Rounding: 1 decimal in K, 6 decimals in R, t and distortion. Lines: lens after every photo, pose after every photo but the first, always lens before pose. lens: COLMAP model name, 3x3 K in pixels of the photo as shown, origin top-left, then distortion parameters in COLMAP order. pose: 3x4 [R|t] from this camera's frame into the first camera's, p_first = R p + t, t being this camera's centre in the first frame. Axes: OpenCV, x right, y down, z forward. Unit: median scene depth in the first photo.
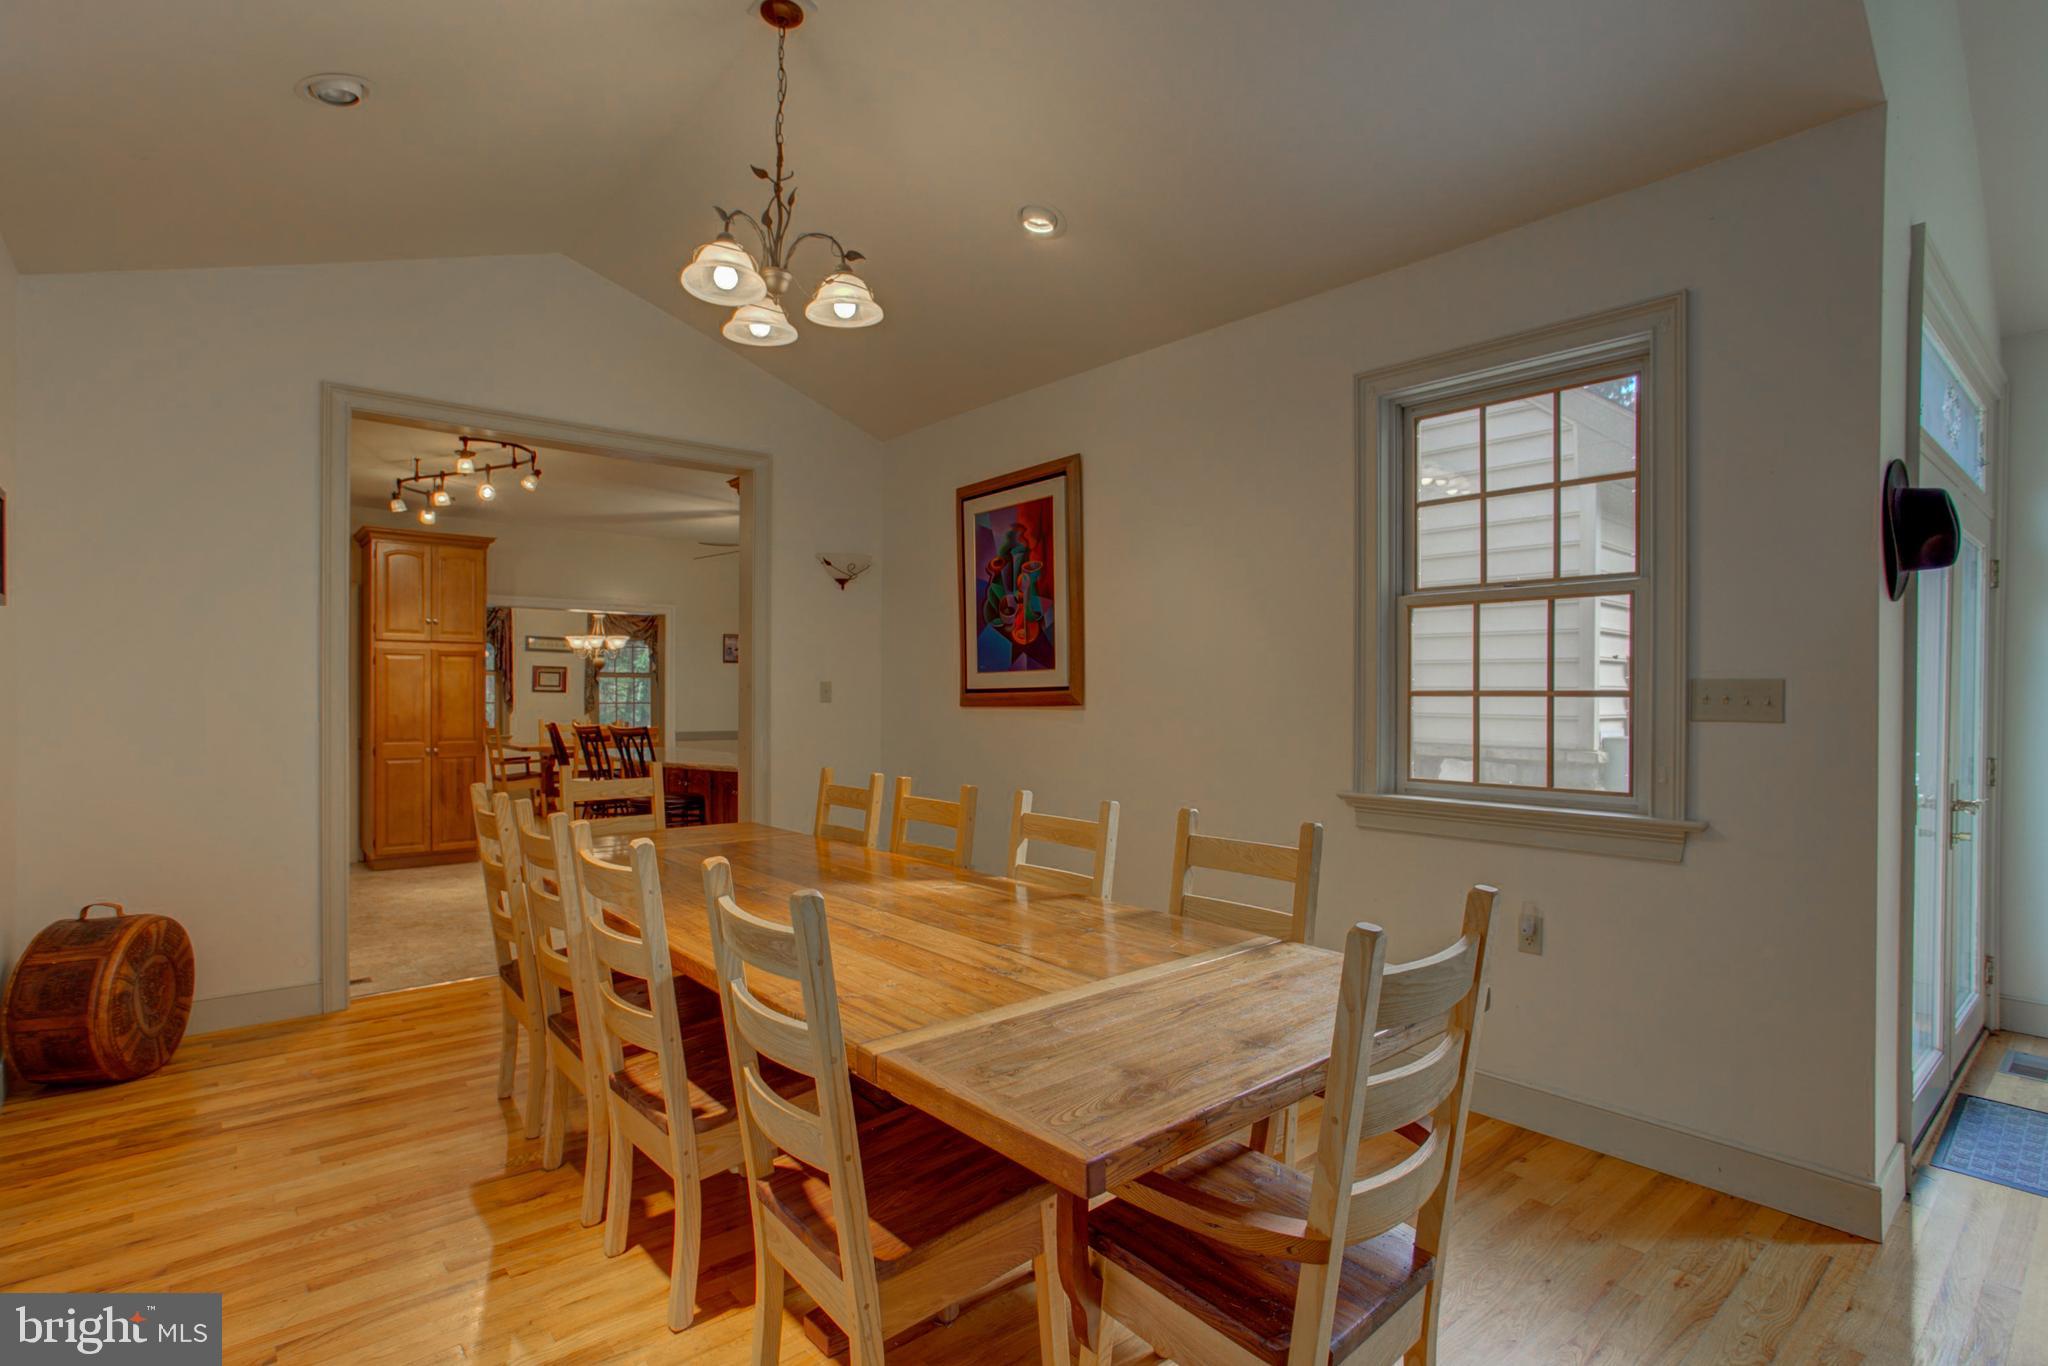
lens RADIAL K [[1007.7, 0, 1026.0], [0, 1007.7, 693.7], [0, 0, 1]] dist [-0.040908, 0.025255]
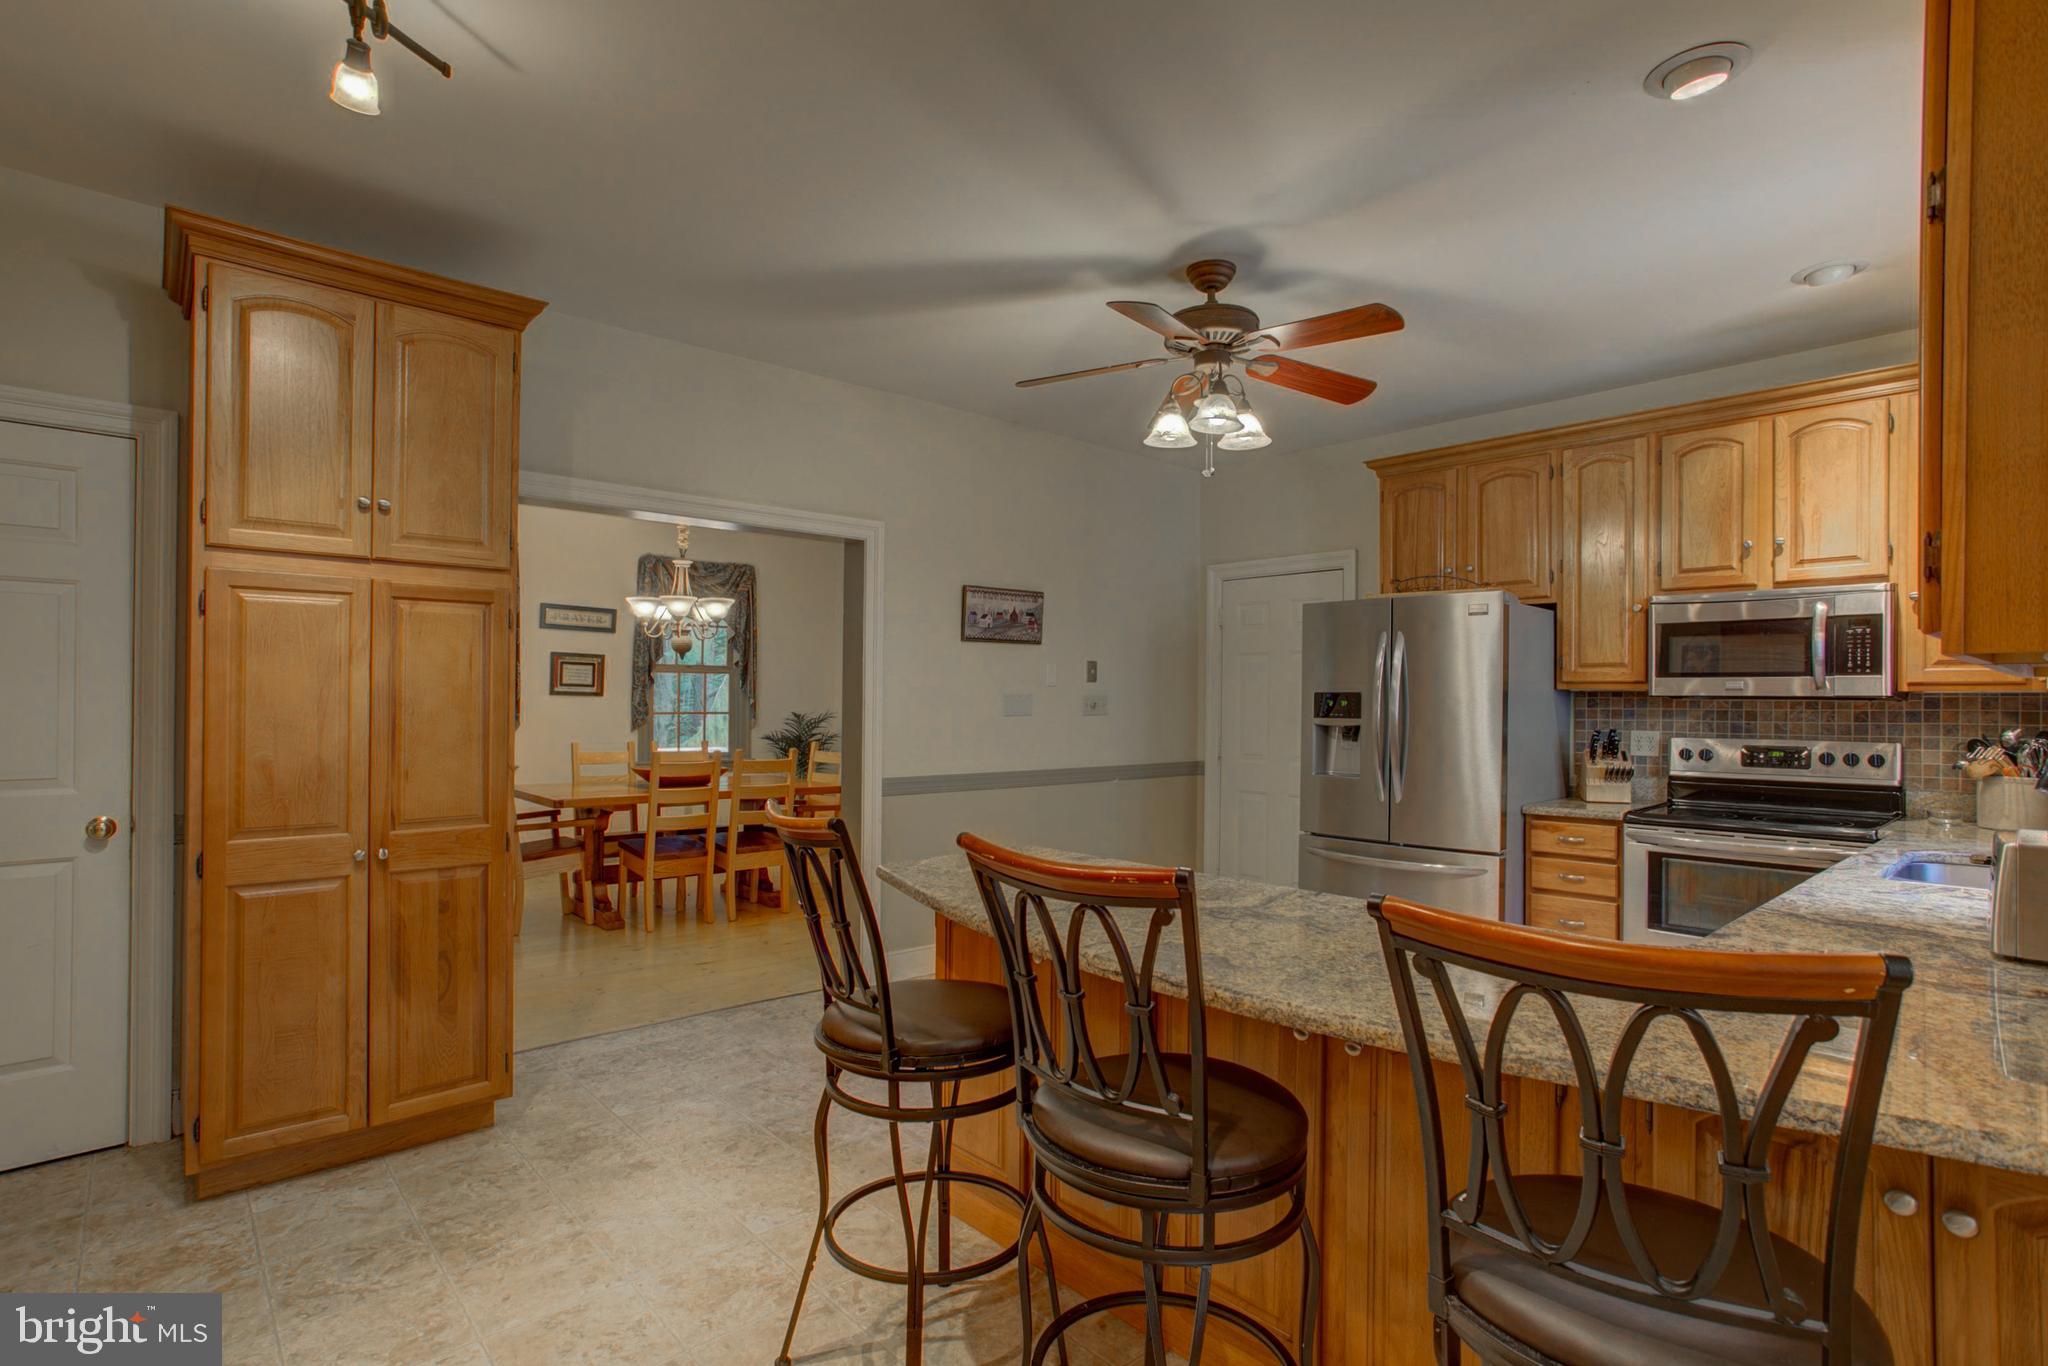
lens RADIAL K [[1007.7, 0, 1039.8], [0, 1007.7, 695.8], [0, 0, 1]] dist [-0.040908, 0.025255]
pose [[0.999063, 0.006233, 0.042839, -0.364552], [-0.006133, 0.999978, -0.002445, -0.002400], [-0.042853, 0.002180, 0.999079, 0.620558]]
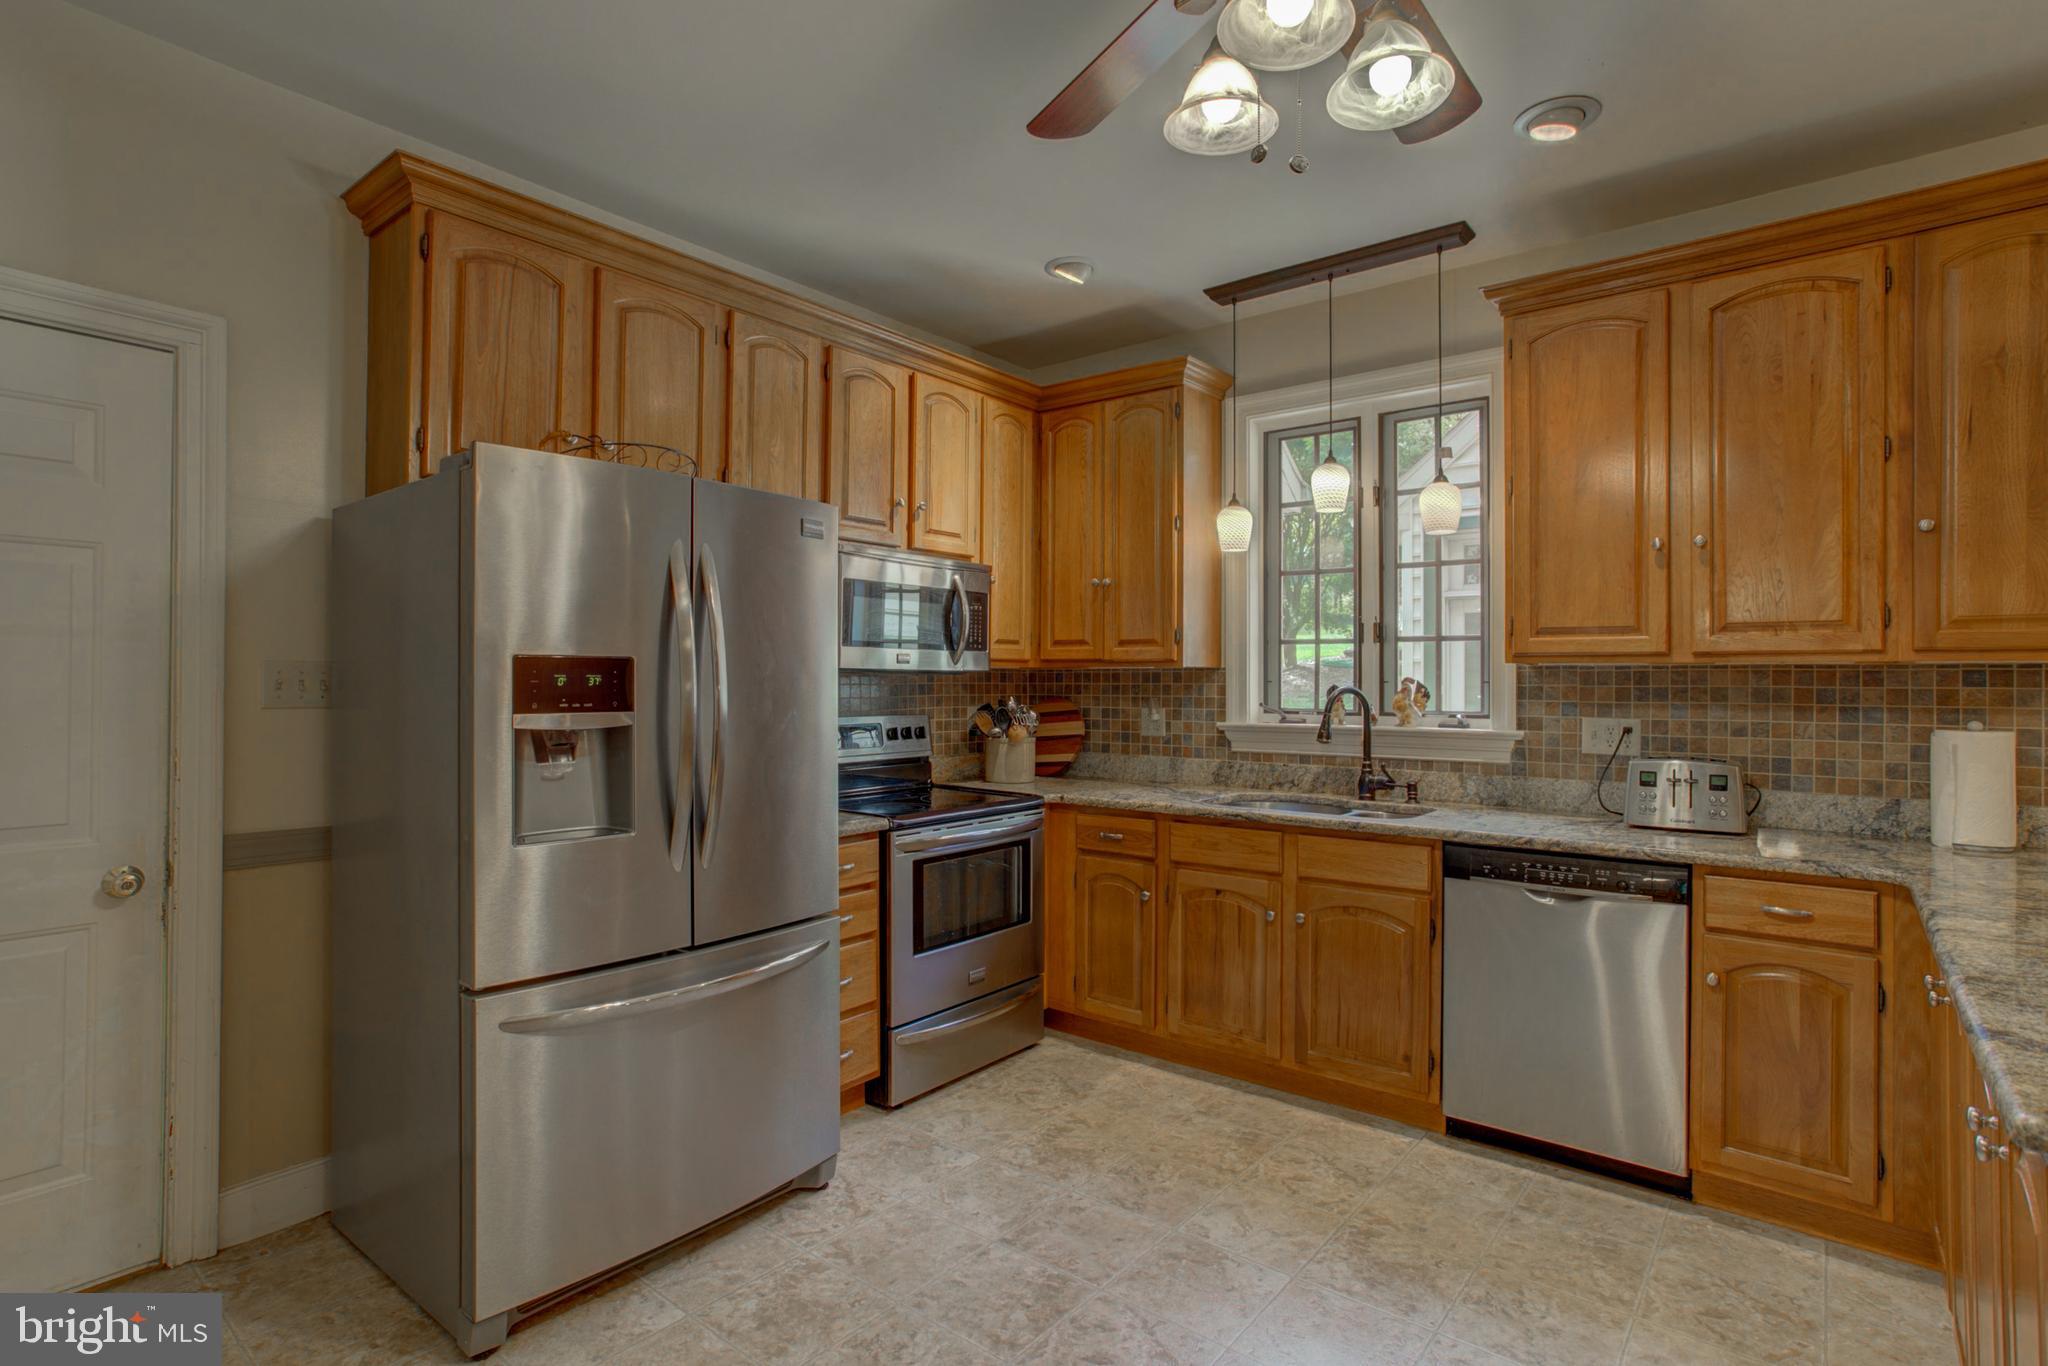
lens RADIAL K [[1007.7, 0, 1022.5], [0, 1007.7, 673.7], [0, 0, 1]] dist [-0.040908, 0.025255]
pose [[-0.178875, 0.003708, 0.983865, -0.450387], [-0.006791, 0.999964, -0.005004, -0.001885], [-0.983848, -0.007576, -0.178844, 1.144209]]
